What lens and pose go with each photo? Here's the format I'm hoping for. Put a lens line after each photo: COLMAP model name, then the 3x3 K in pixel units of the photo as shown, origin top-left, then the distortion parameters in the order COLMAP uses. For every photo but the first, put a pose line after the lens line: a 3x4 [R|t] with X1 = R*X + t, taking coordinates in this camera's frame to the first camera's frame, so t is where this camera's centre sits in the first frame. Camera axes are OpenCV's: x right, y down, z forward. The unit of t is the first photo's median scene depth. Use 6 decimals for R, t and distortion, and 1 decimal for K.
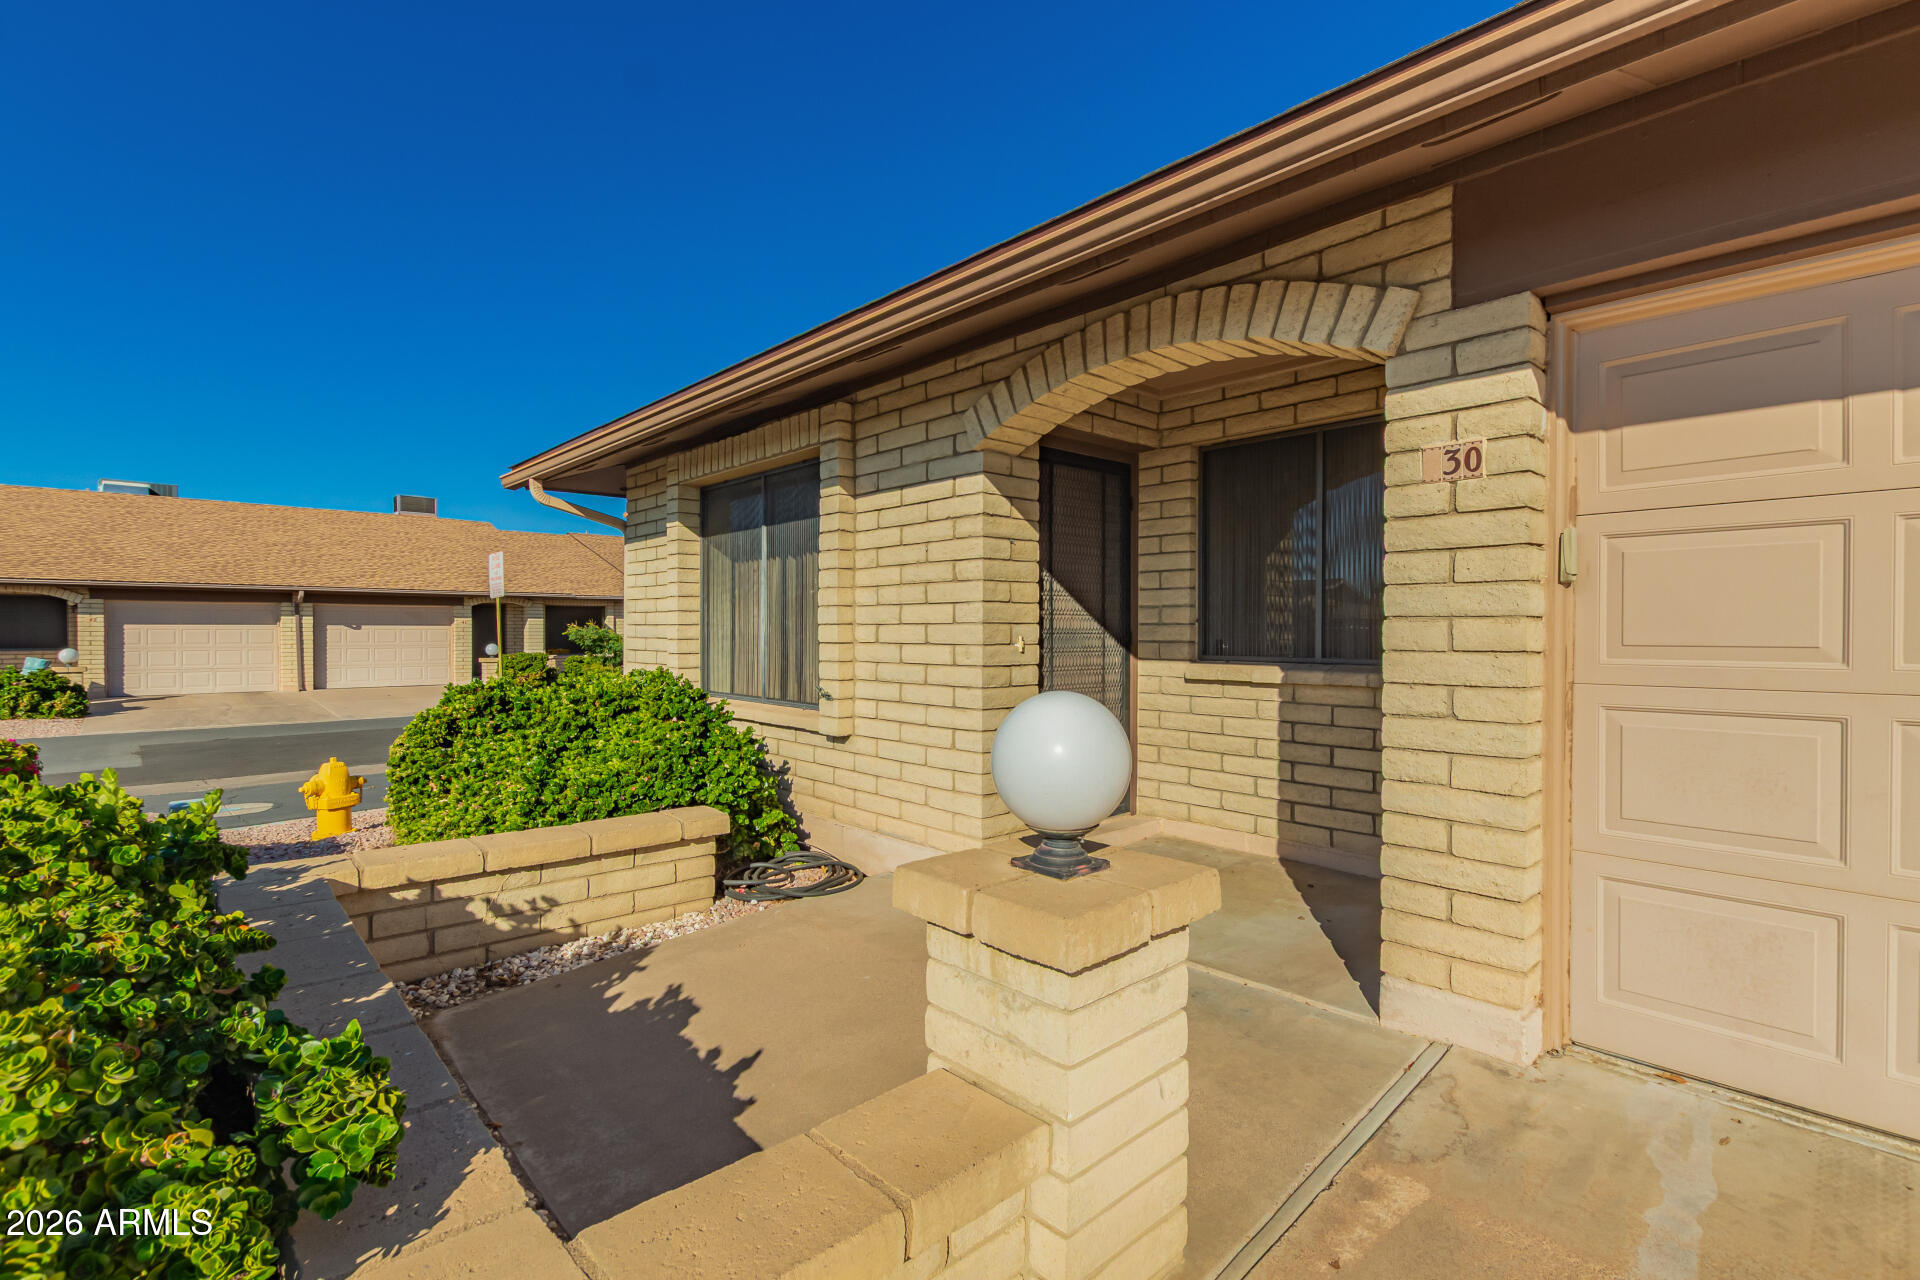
lens RADIAL K [[883.9, 0, 959.9], [0, 883.9, 636.0], [0, 0, 1]] dist [0.004487, 0.000137]
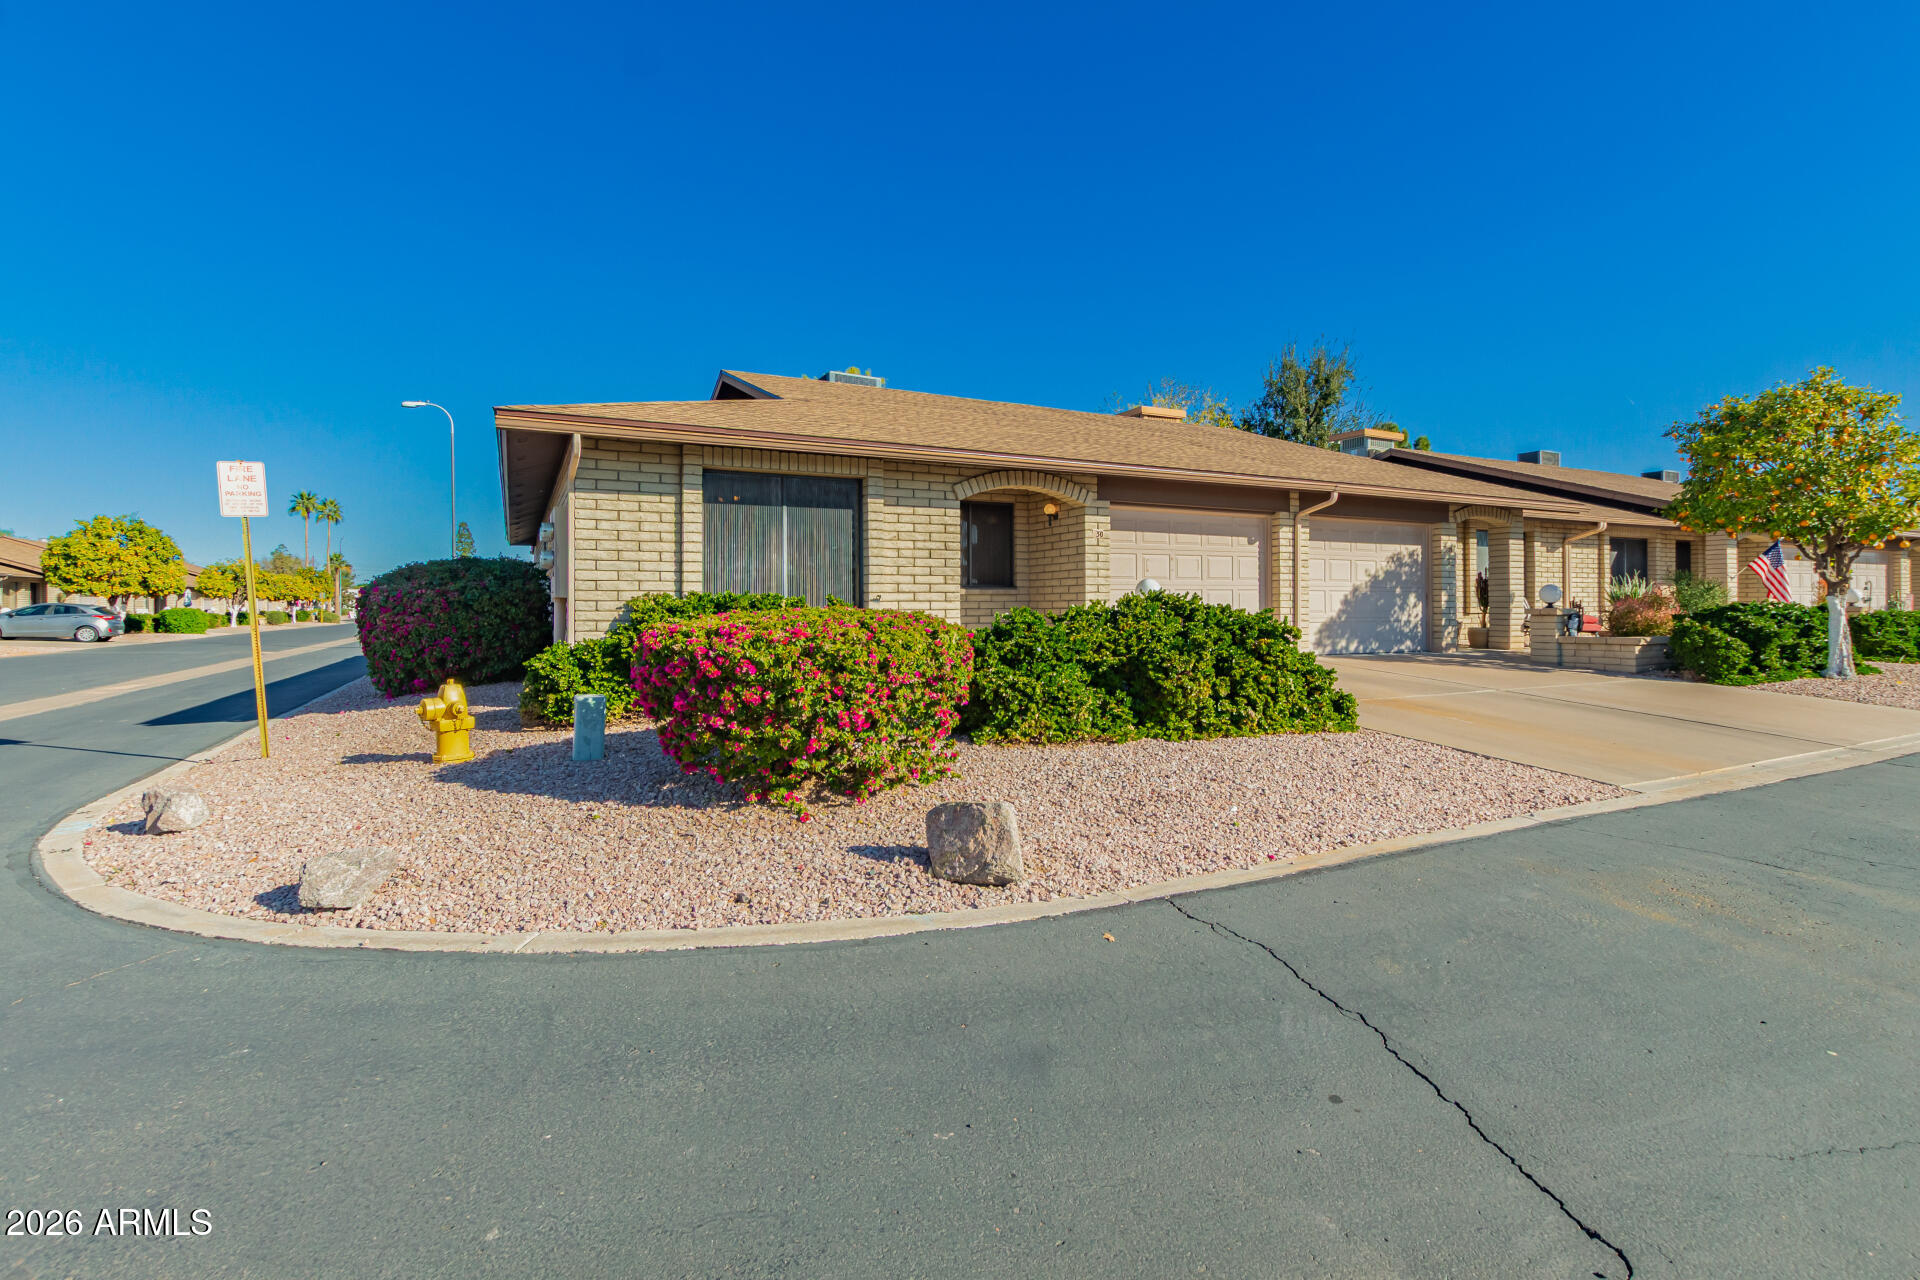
lens RADIAL K [[883.9, 0, 961.2], [0, 883.9, 628.8], [0, 0, 1]] dist [0.004487, 0.000137]
pose [[0.274075, -0.023694, 0.961416, -2.309514], [0.009753, 0.999714, 0.021858, 0.102583], [-0.961659, 0.003386, 0.274227, 0.267136]]
